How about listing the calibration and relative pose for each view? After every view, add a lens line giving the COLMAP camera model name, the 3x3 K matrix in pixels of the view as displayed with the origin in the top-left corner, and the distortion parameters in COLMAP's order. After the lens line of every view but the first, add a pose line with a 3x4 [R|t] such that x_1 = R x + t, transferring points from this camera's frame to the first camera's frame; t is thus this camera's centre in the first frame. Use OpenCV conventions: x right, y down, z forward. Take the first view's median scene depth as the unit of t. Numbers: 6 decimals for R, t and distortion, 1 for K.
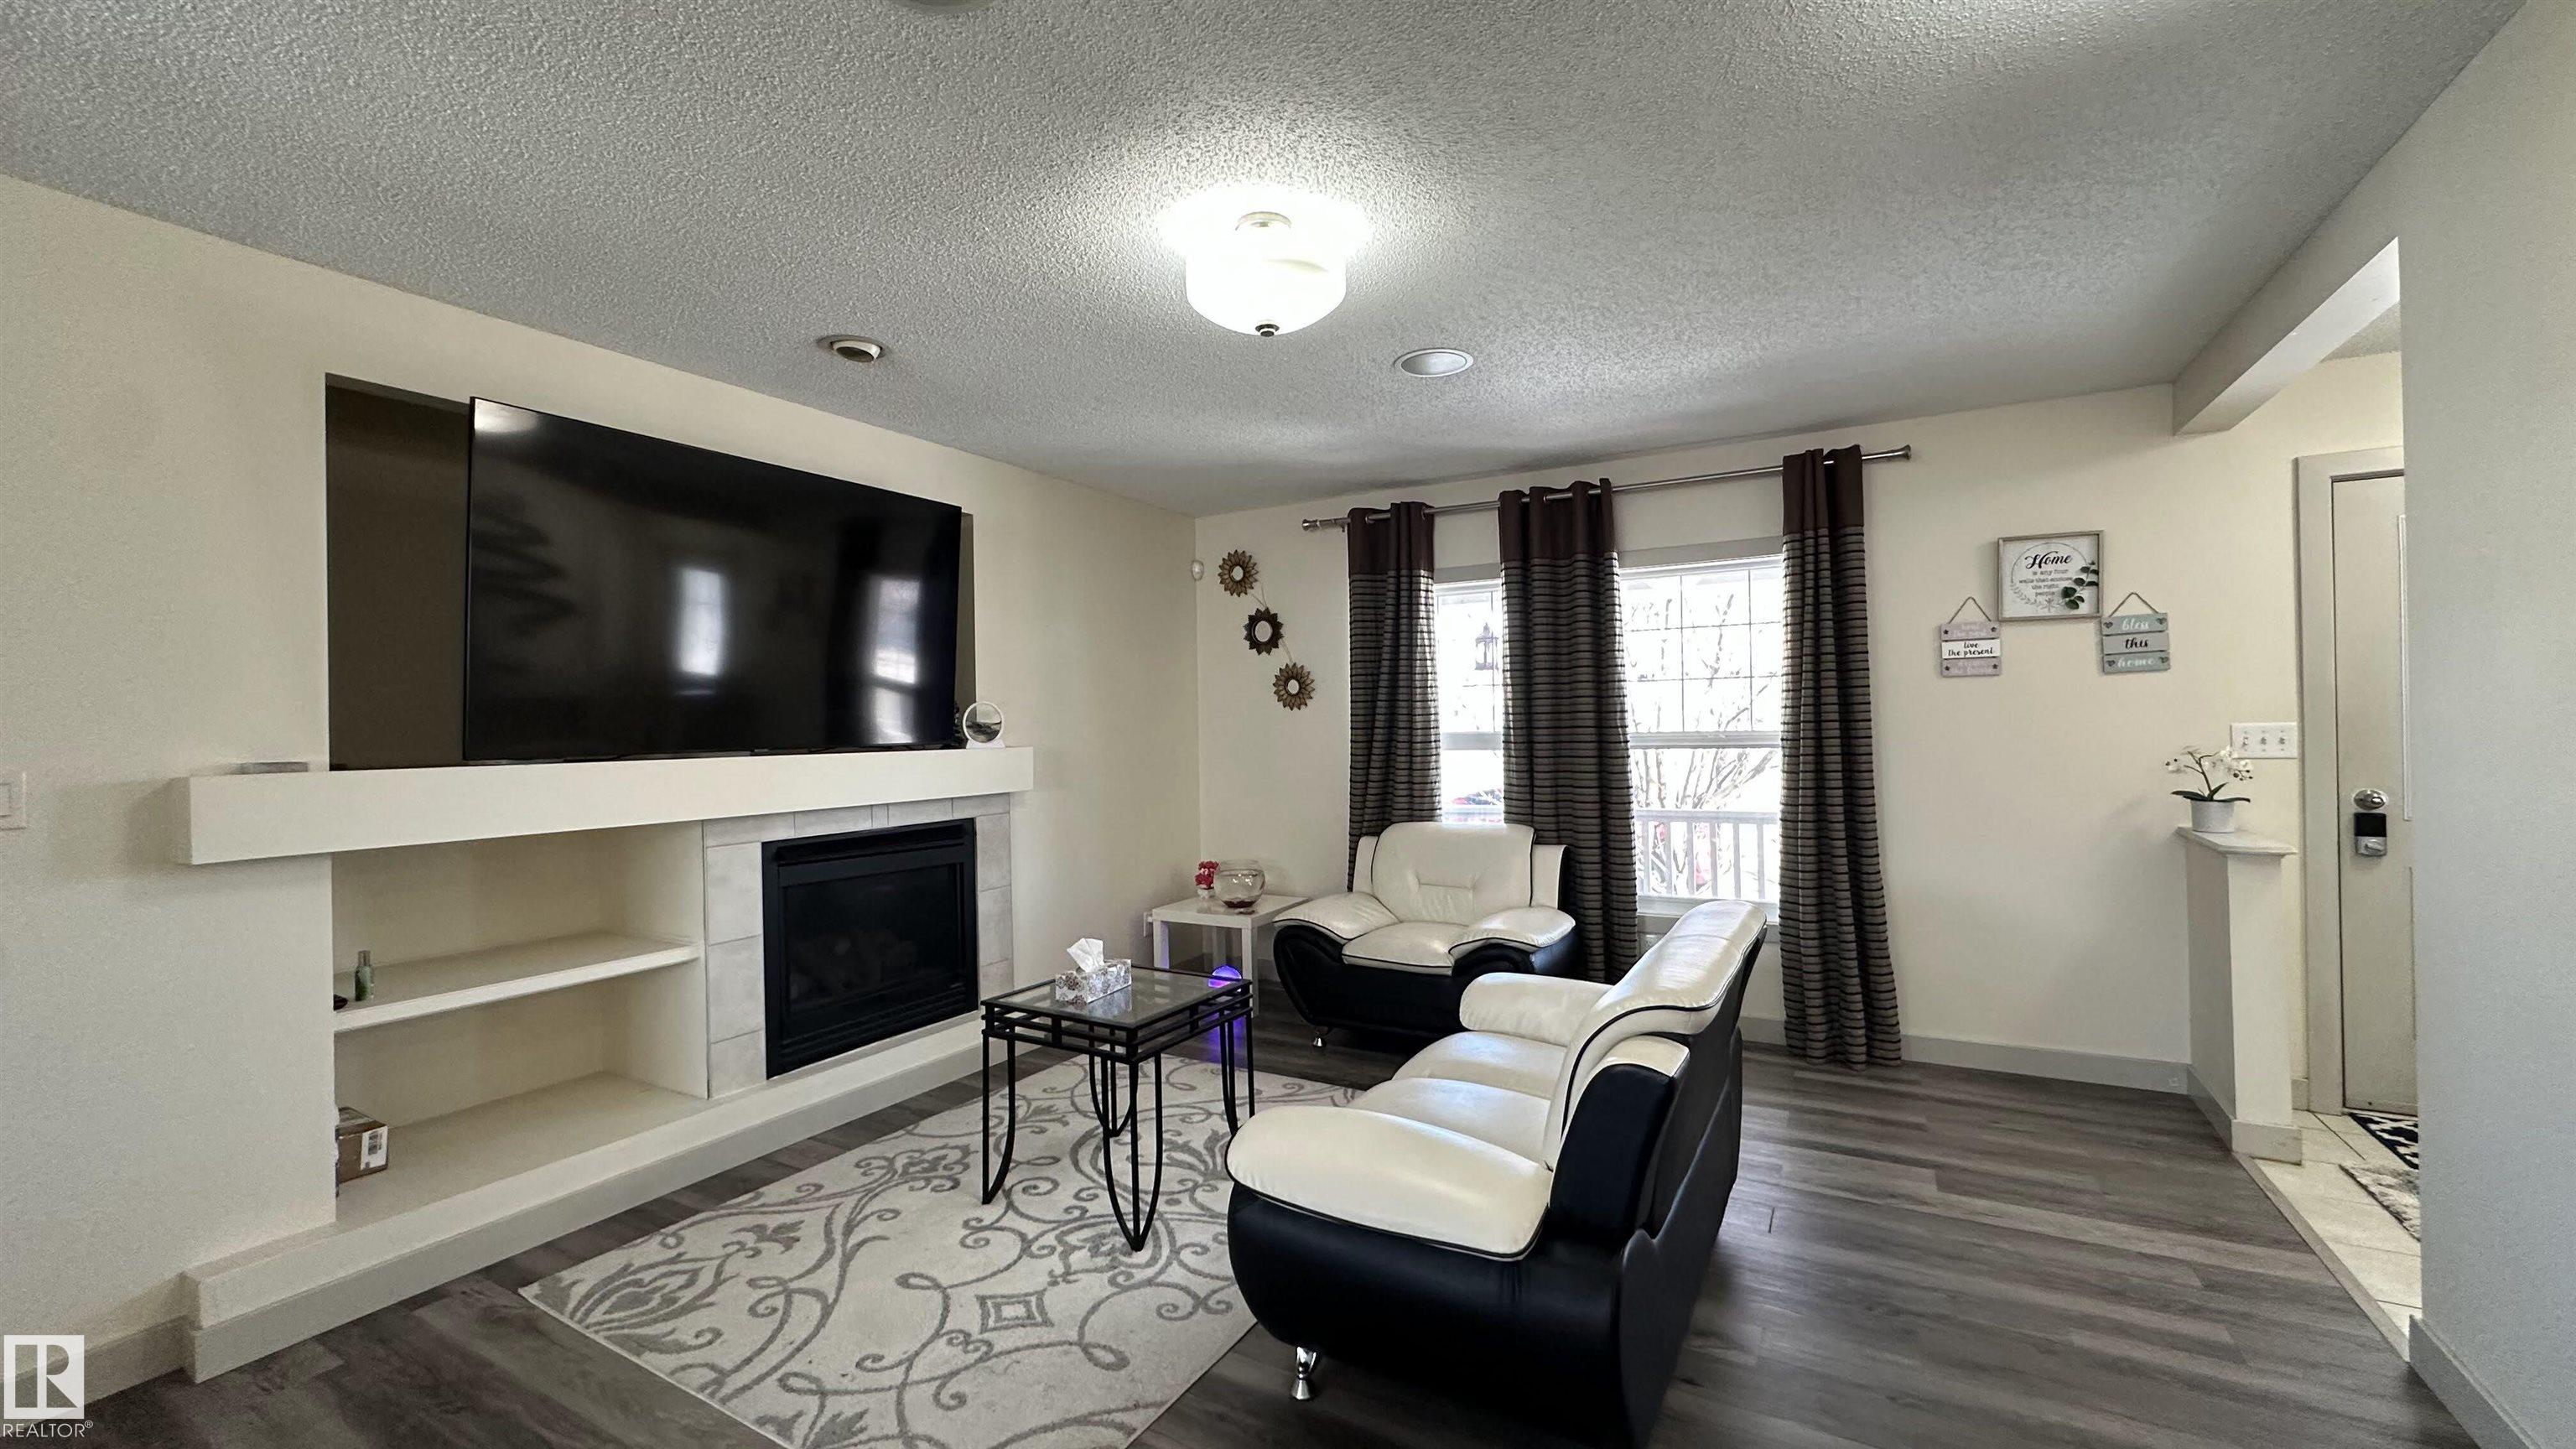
lens RADIAL K [[1023.9, 0, 1288.0], [0, 1023.9, 724.5], [0, 0, 1]] dist [-0.002592, -0.000472]
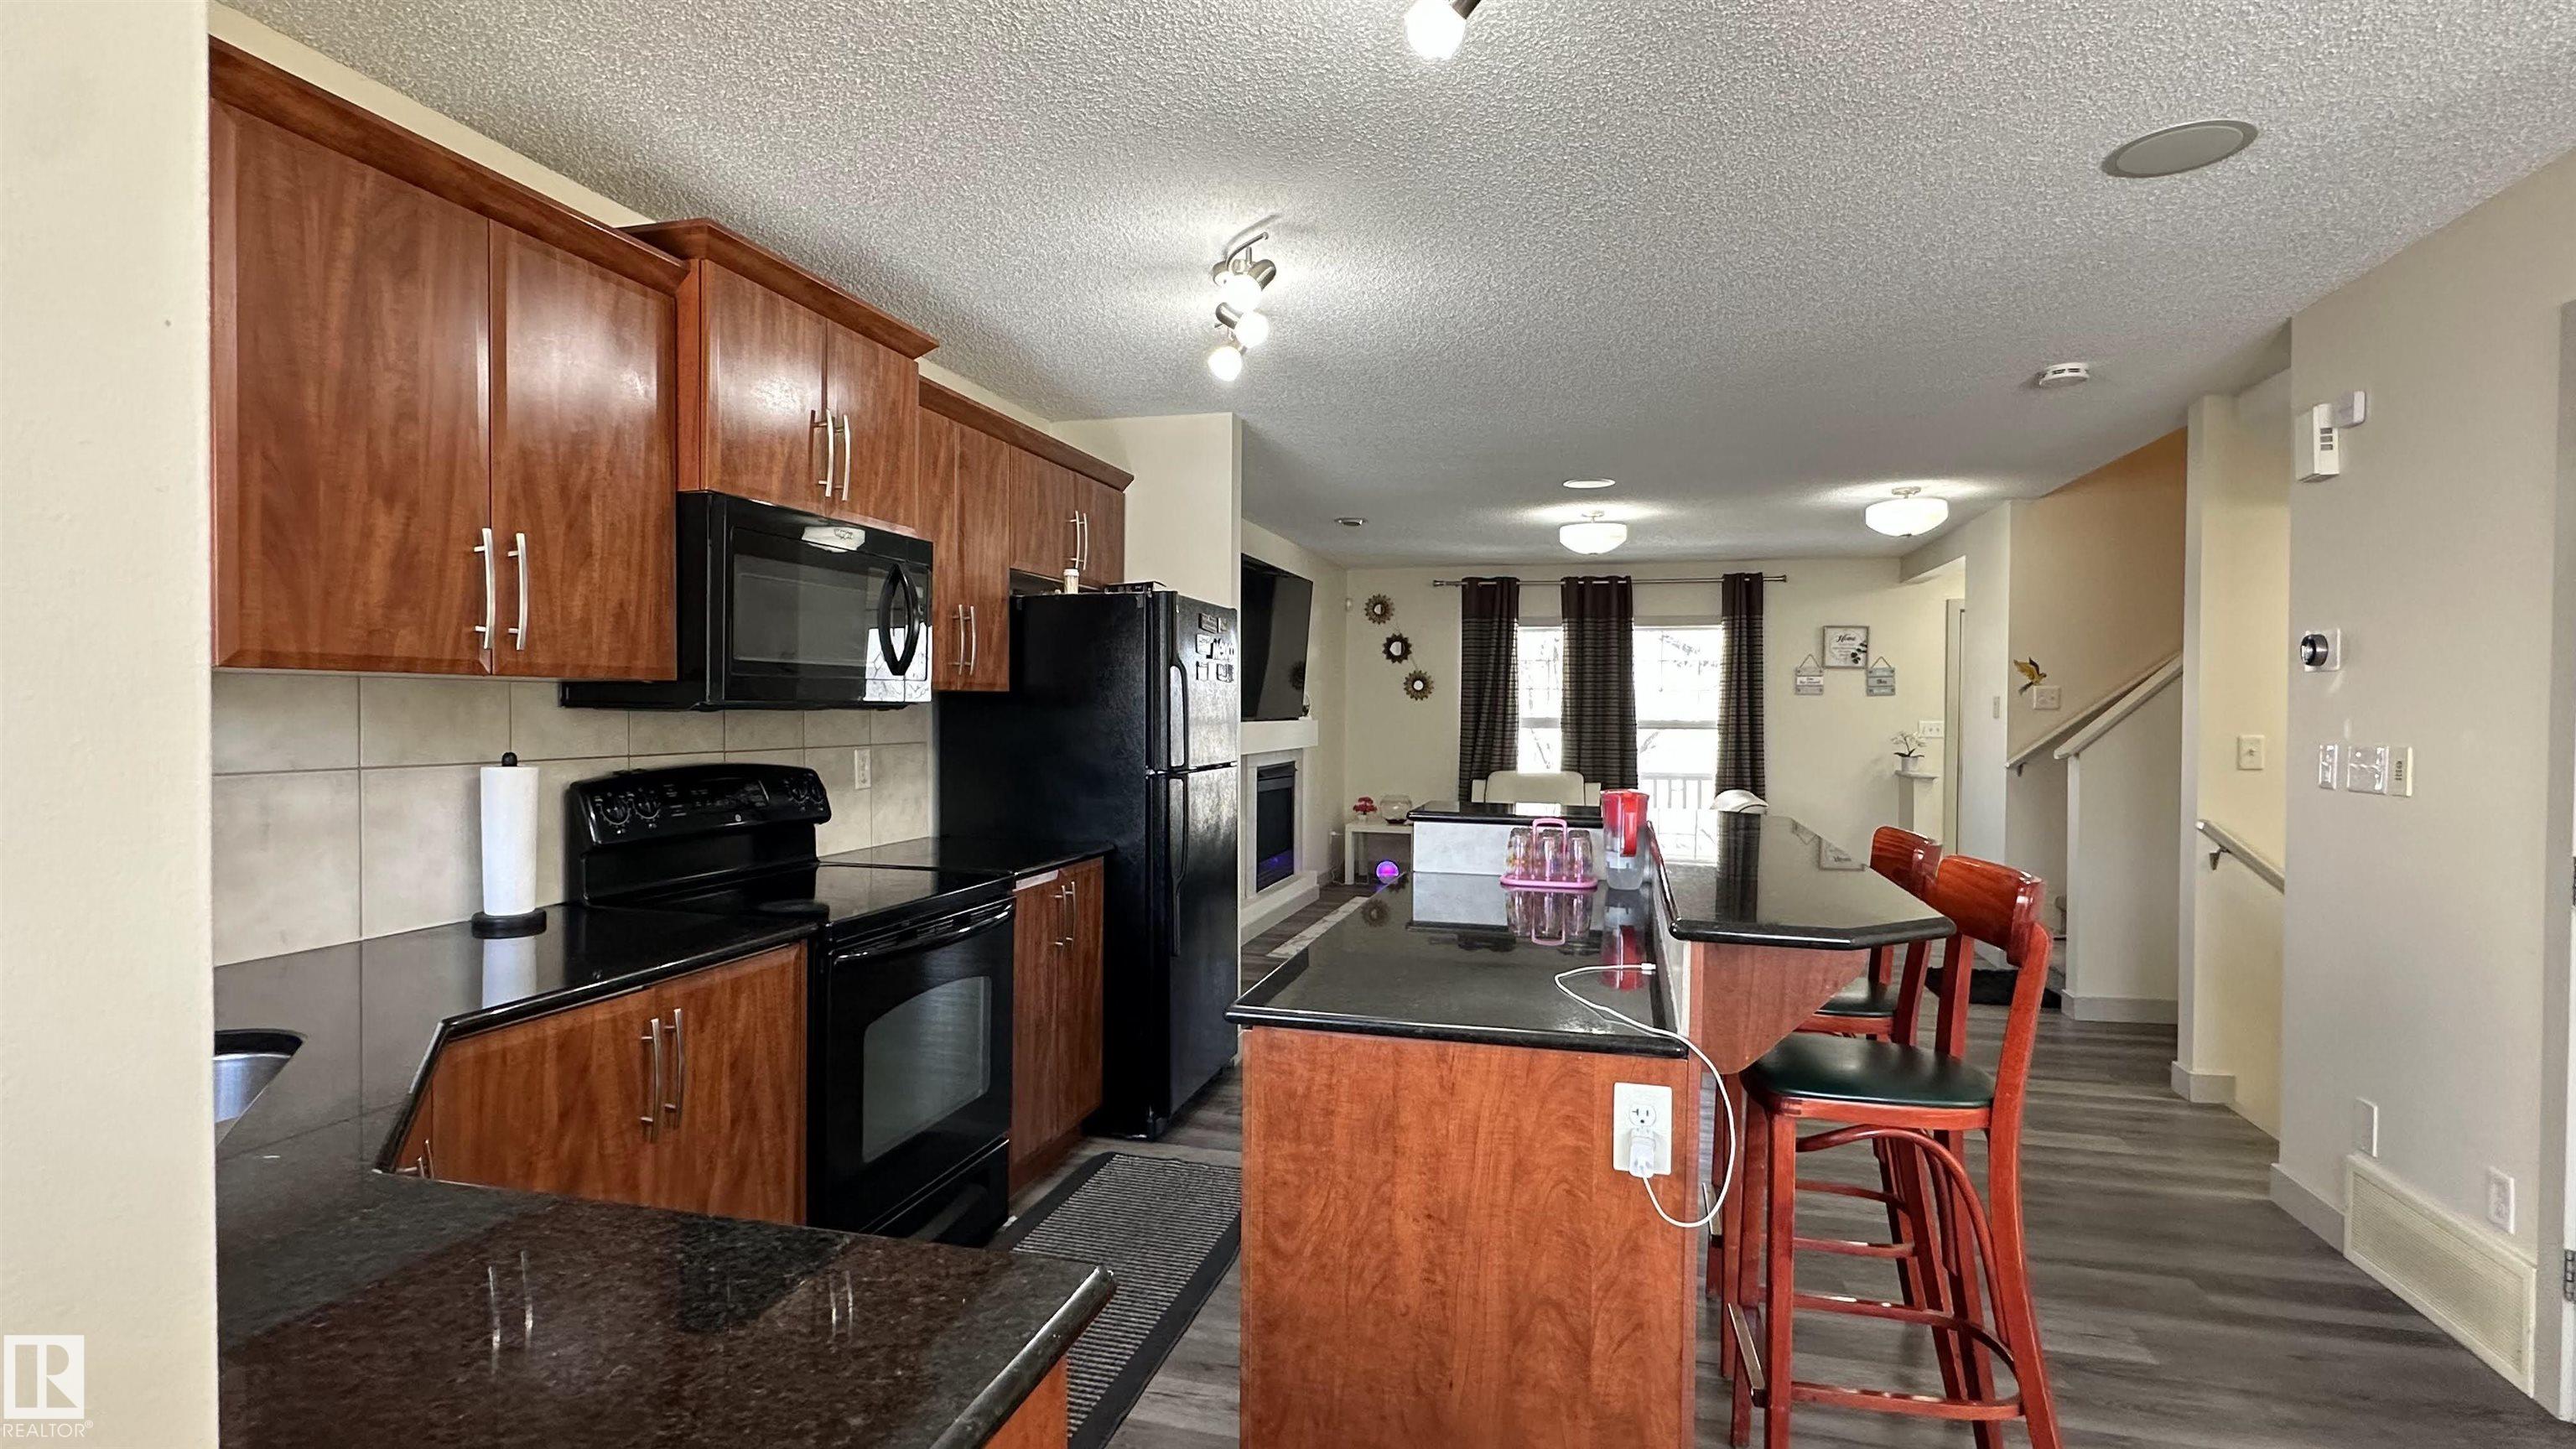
lens RADIAL K [[1223.0, 0, 1288.0], [0, 1223.0, 724.5], [0, 0, 1]] dist [-0.002742, -0.000382]
pose [[0.968354, 0.022071, 0.248605, -0.821587], [-0.025592, 0.999613, 0.010938, 0.009301], [-0.248267, -0.016954, 0.968543, -0.953167]]
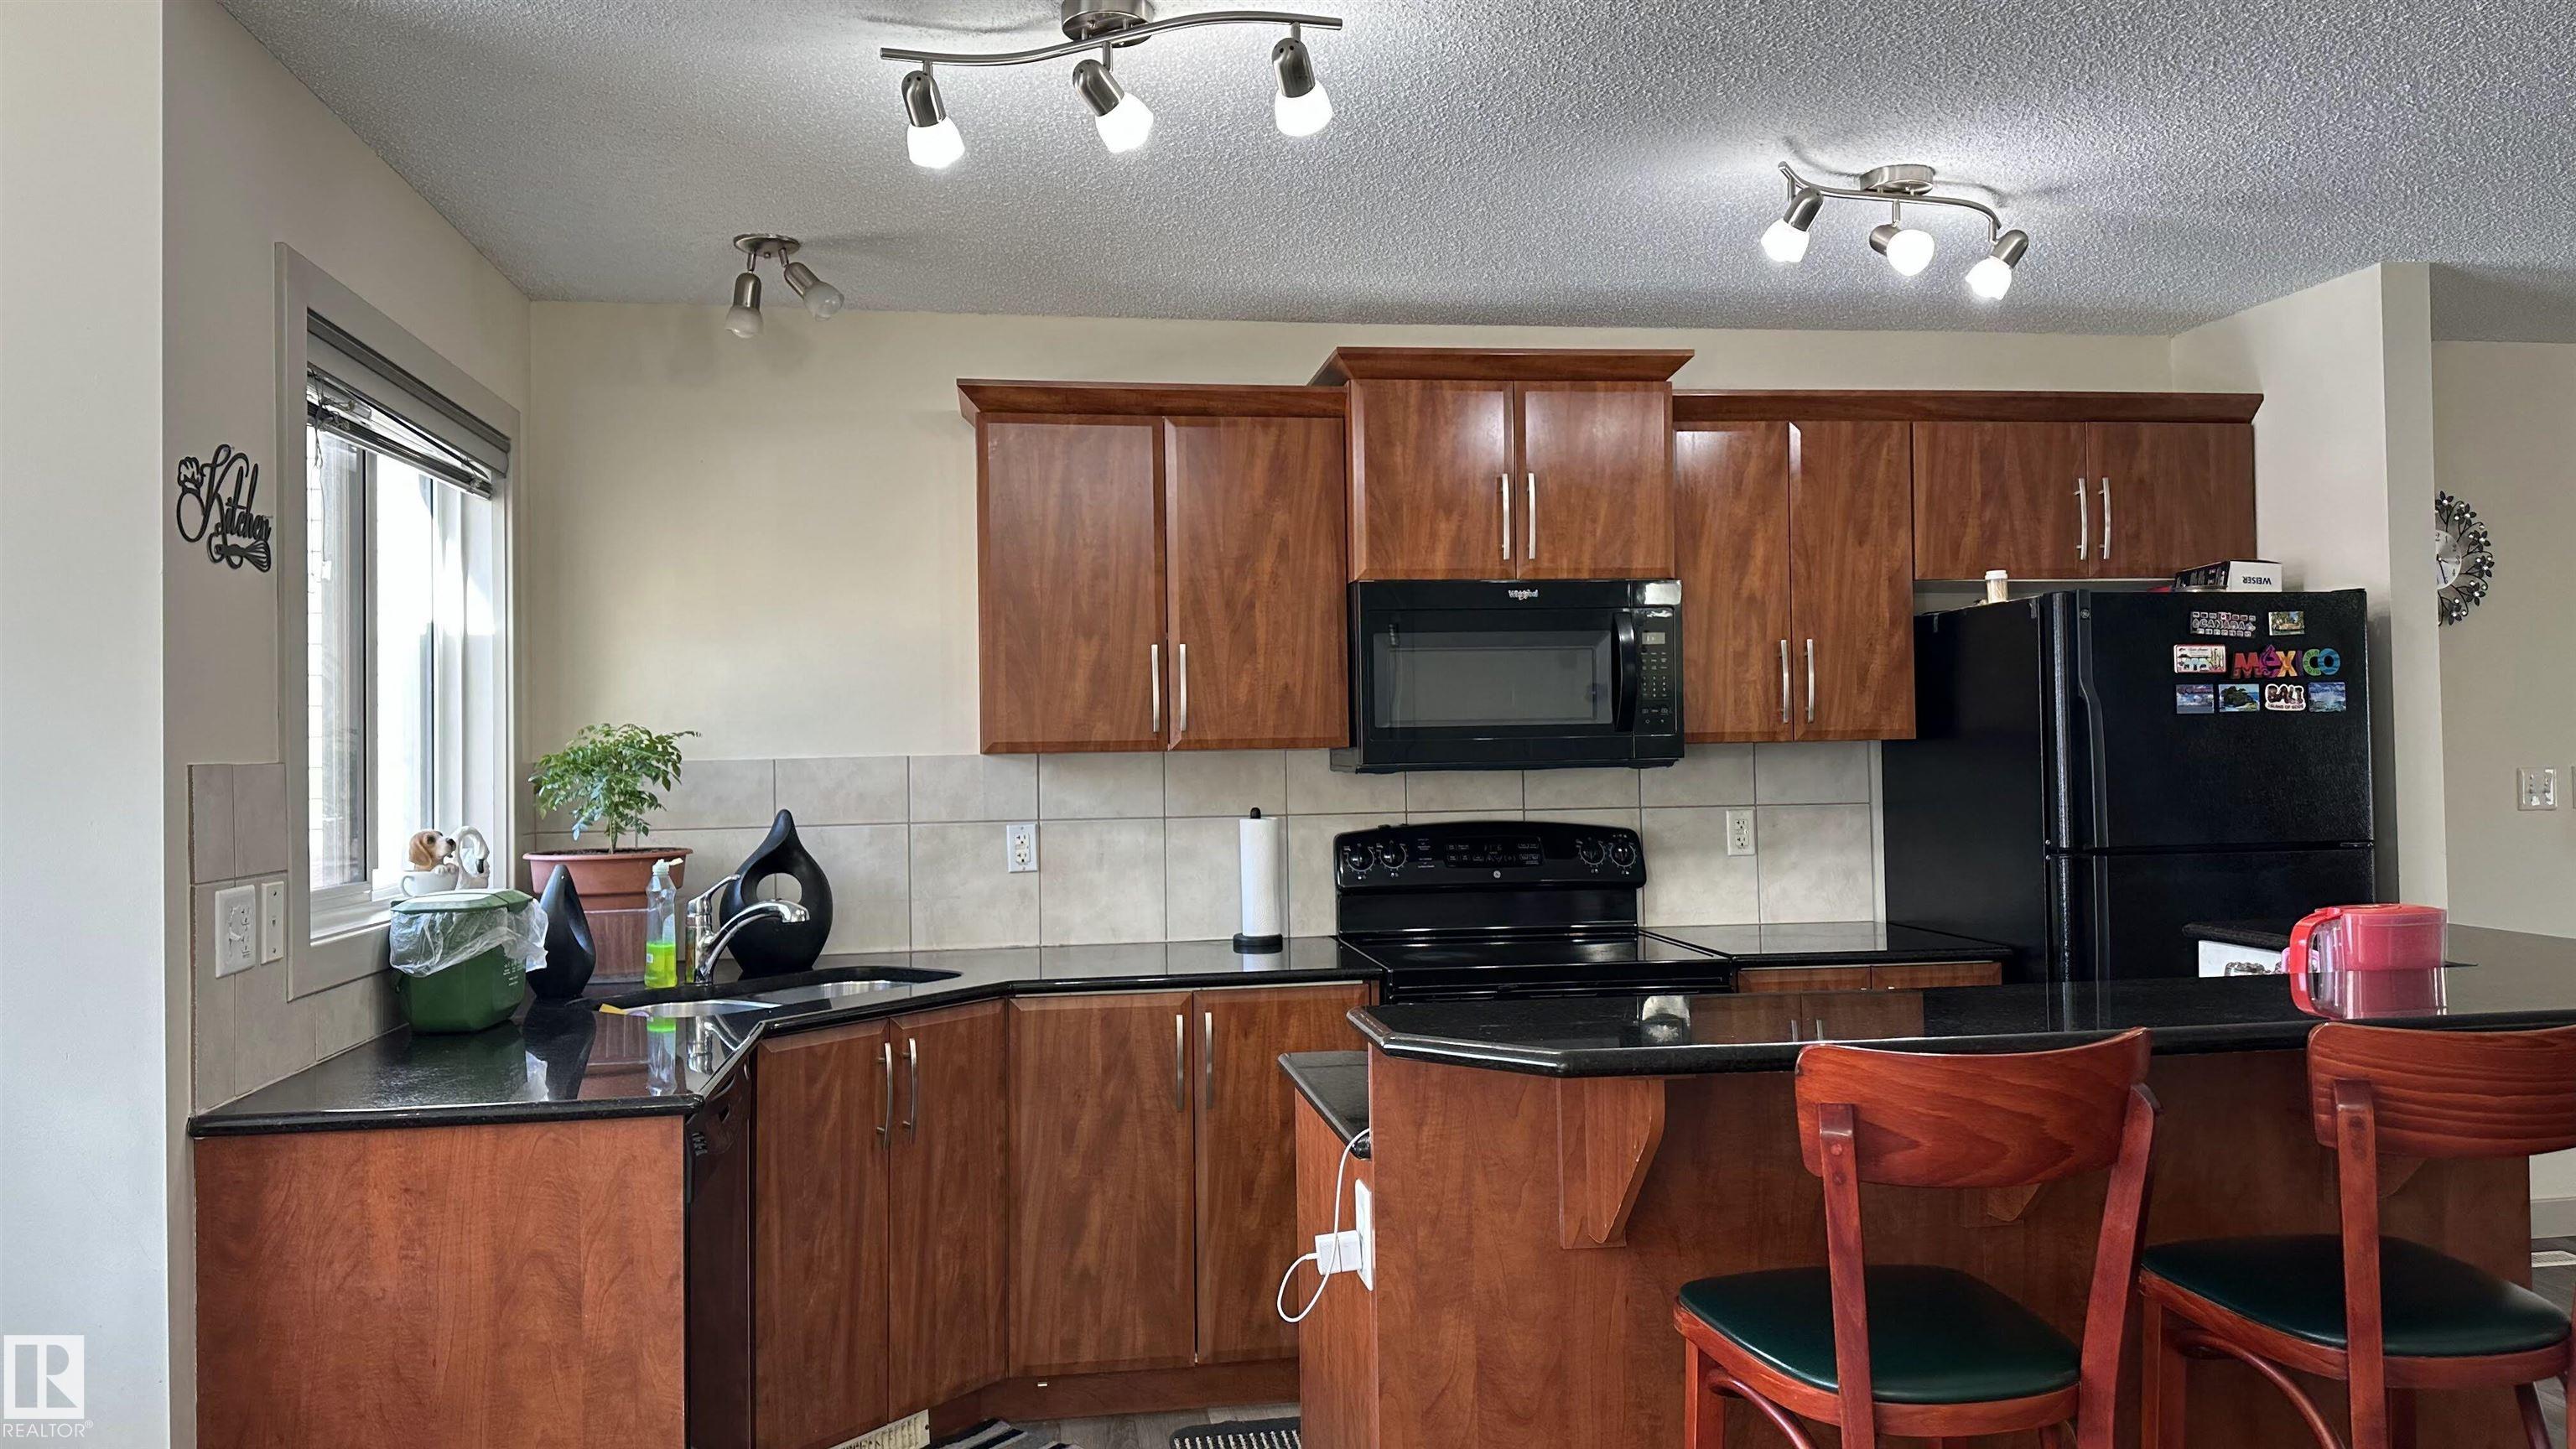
lens RADIAL K [[1781.6, 0, 1288.0], [0, 1781.6, 724.5], [0, 0, 1]] dist [0.141050, -0.236087]
pose [[0.622147, -0.004127, -0.782889, -0.196647], [0.006609, 0.999978, -0.000019, -0.011039], [0.782872, -0.005162, 0.622161, -0.952192]]
